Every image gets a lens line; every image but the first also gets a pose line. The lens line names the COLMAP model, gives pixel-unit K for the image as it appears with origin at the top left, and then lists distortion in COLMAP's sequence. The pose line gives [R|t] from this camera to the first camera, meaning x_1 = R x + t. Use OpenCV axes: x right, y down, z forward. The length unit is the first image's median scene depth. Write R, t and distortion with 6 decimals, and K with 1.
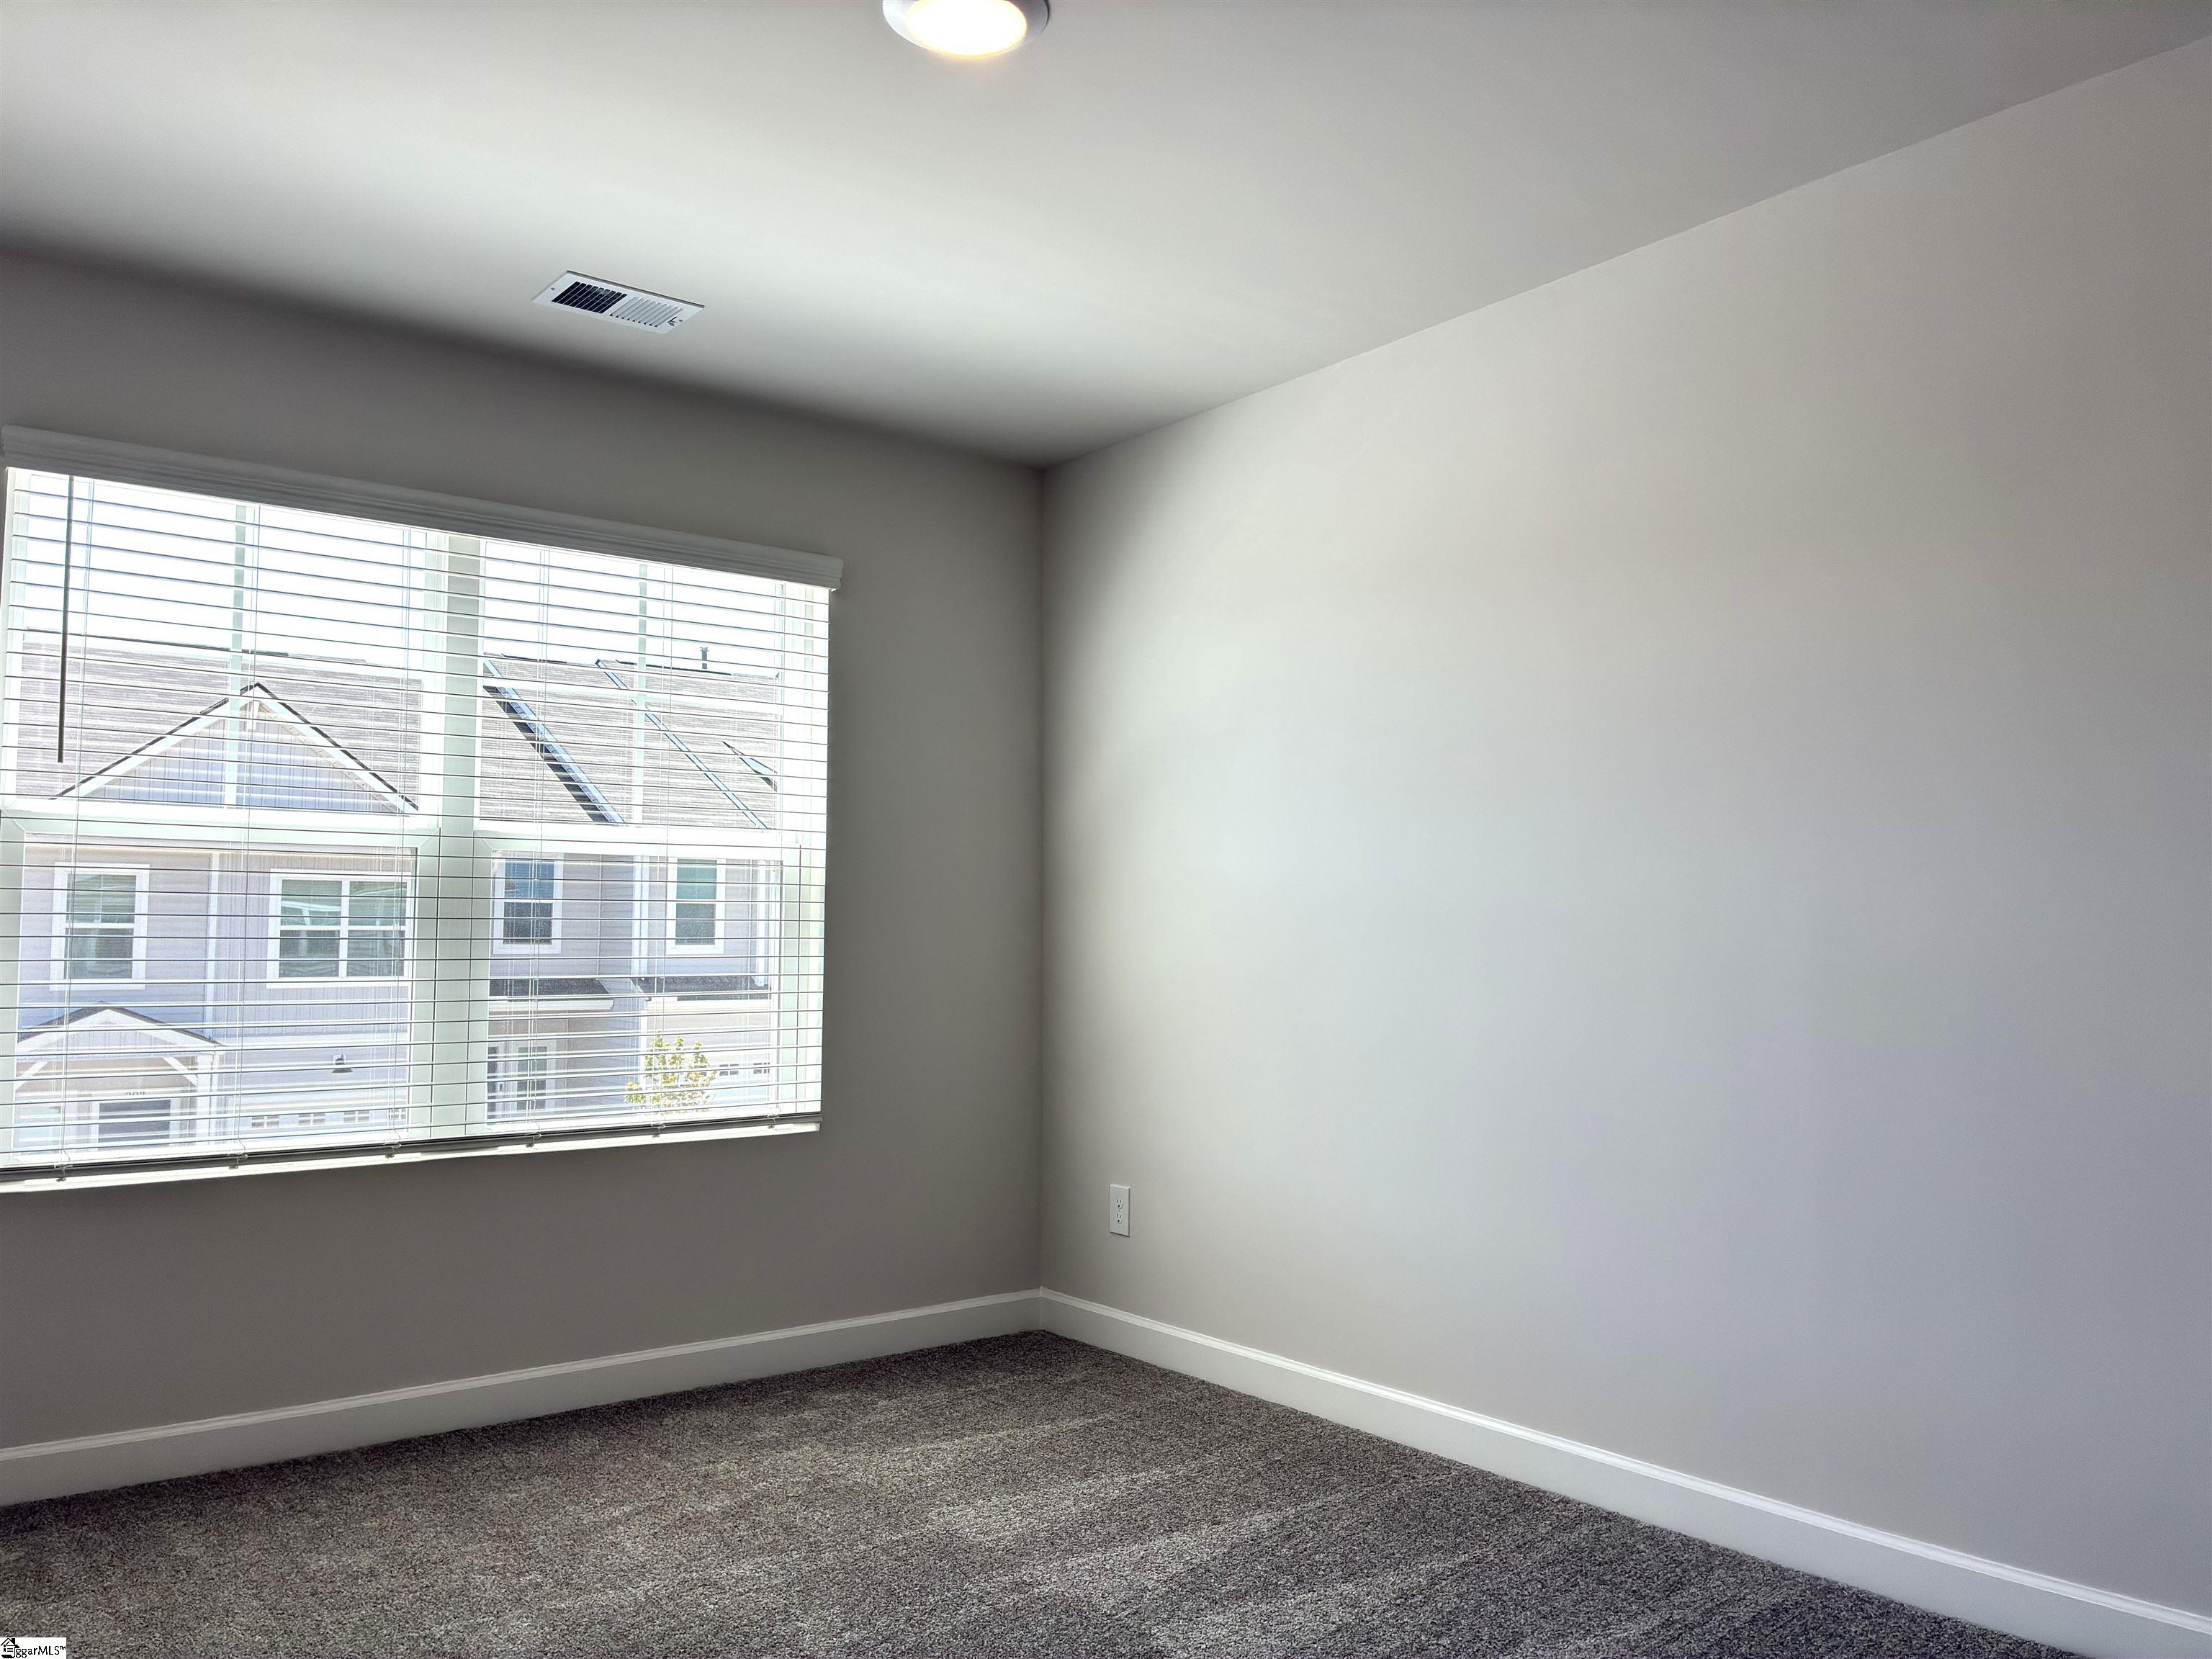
lens RADIAL K [[1693.1, 0, 1100.0], [0, 1693.1, 836.1], [0, 0, 1]] dist [0.059291, -0.000890]
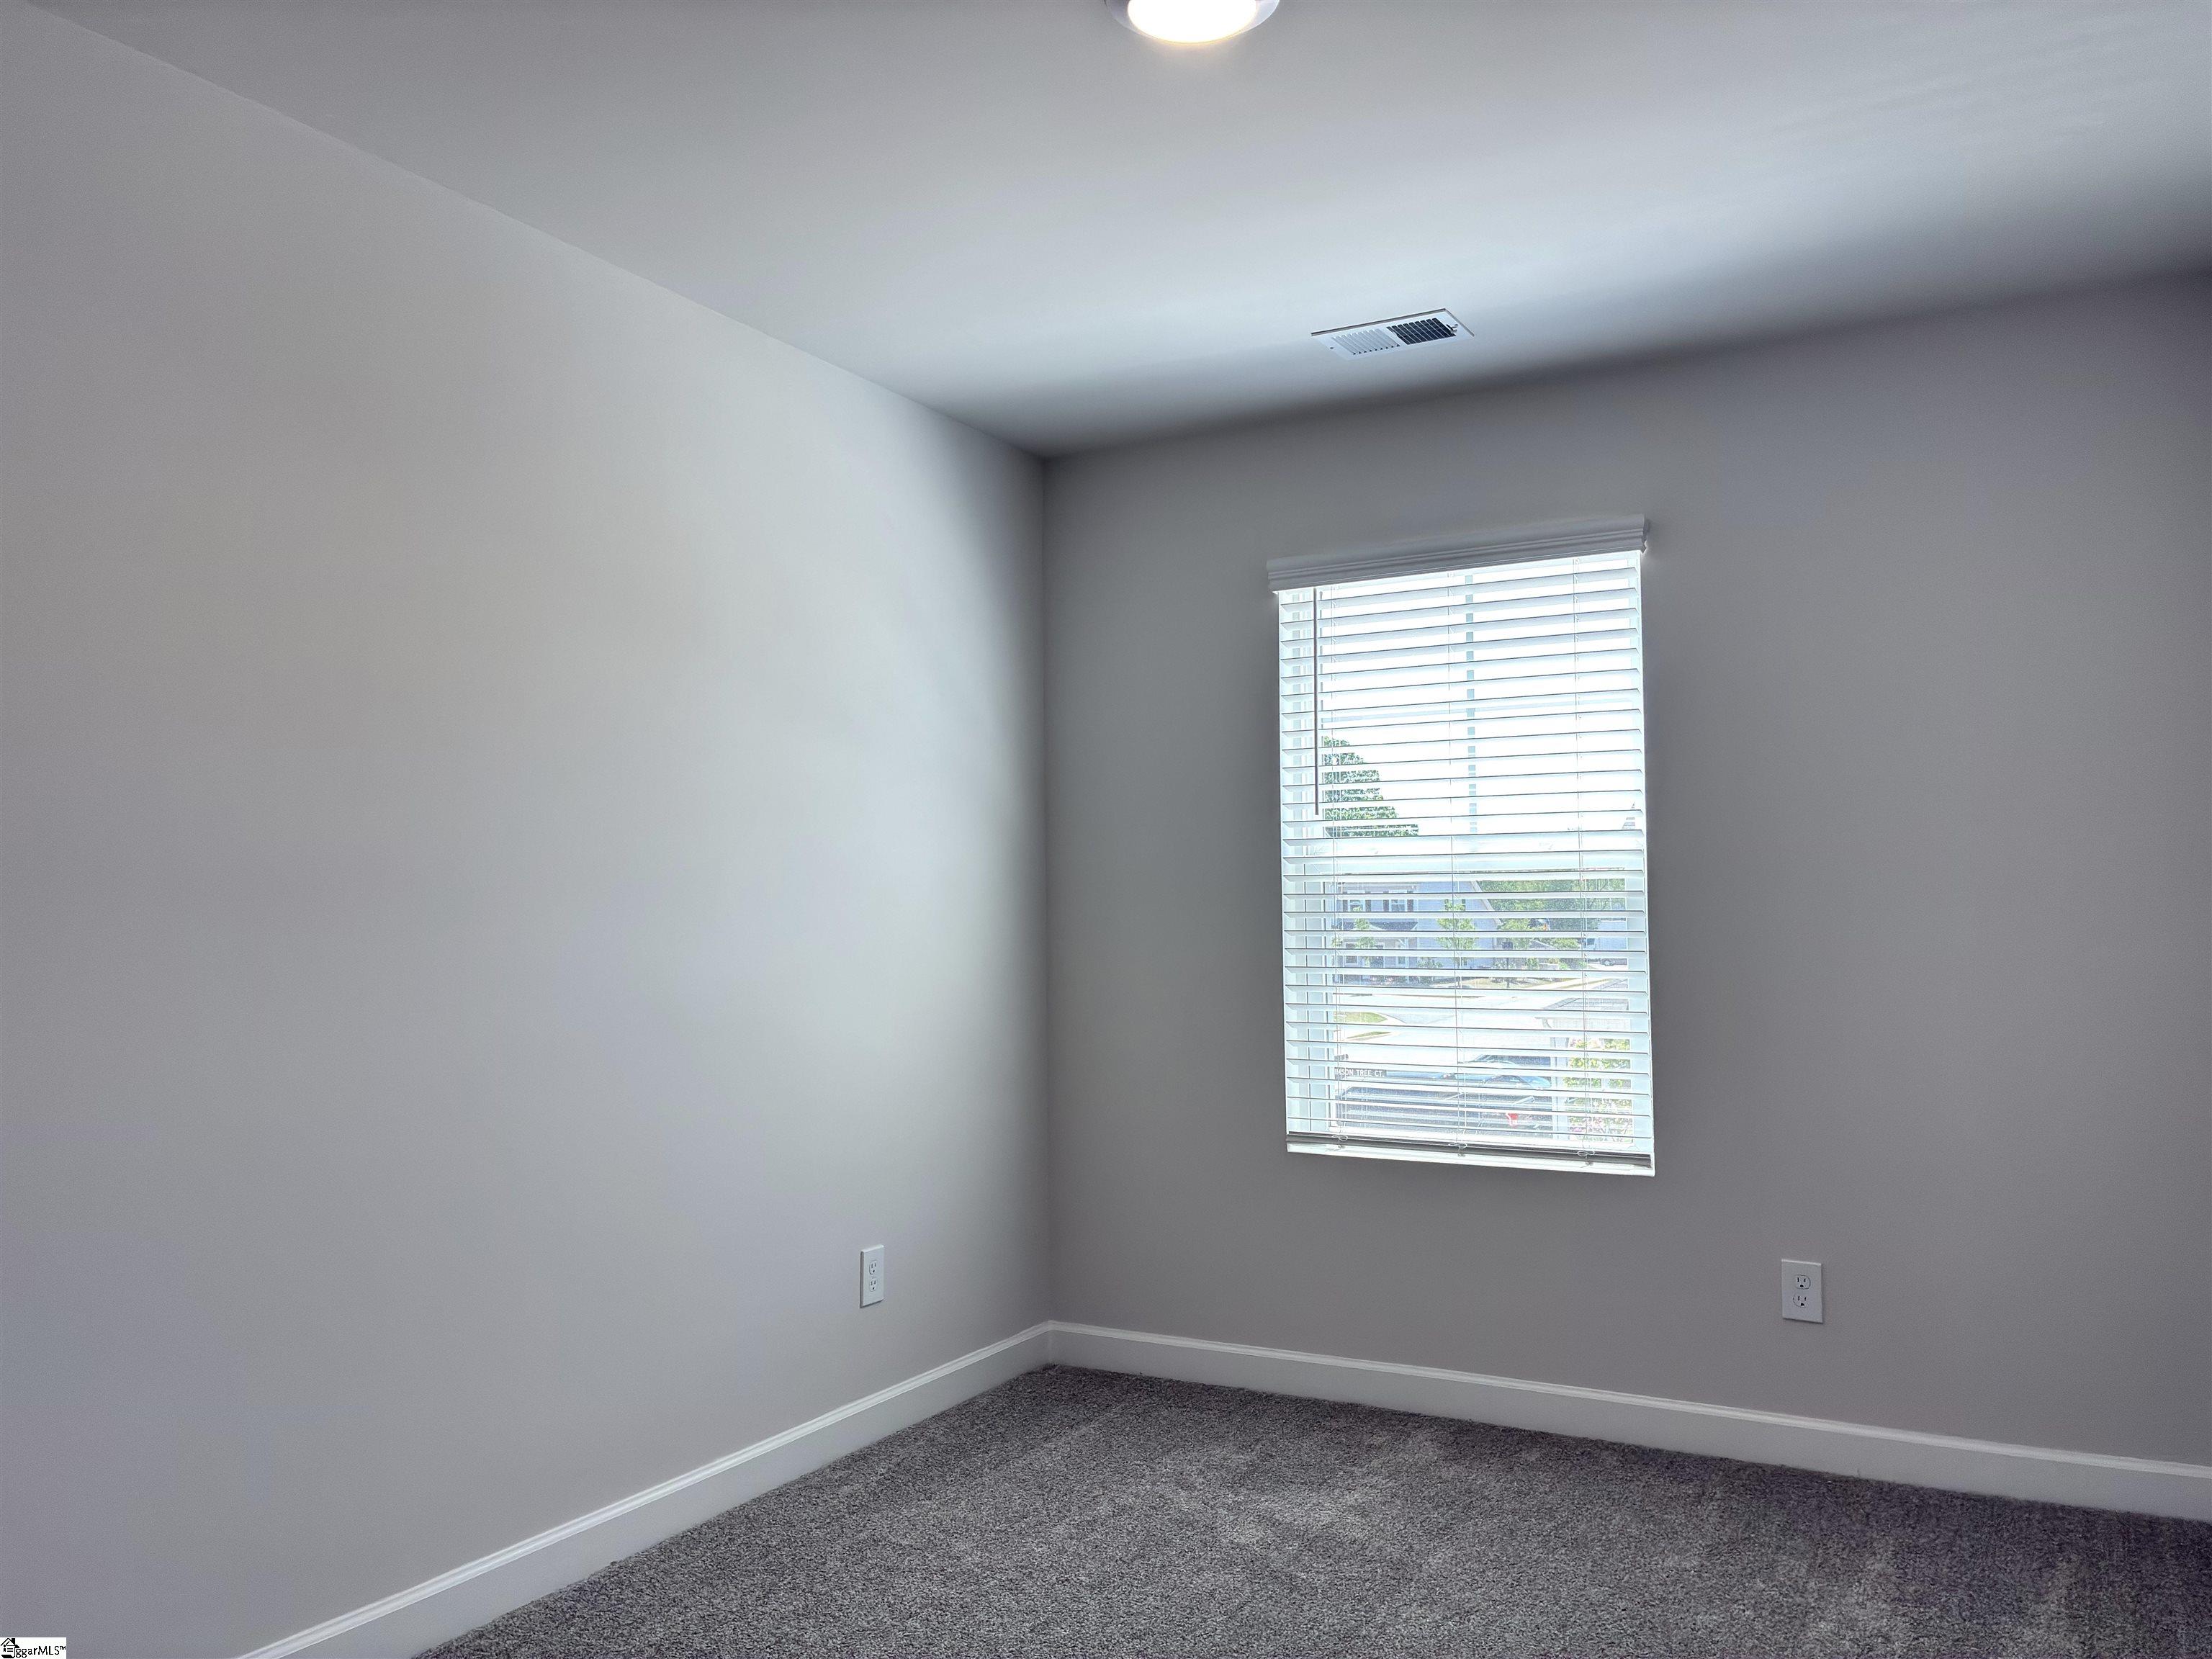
lens RADIAL K [[1702.3, 0, 1106.0], [0, 1702.3, 829.5], [0, 0, 1]] dist [0.030047, 0.000080]
pose [[0.390167, -0.065416, -0.918418, 0.537116], [0.055691, 0.997323, -0.047377, 0.022741], [0.919059, -0.032662, 0.392765, 0.405104]]
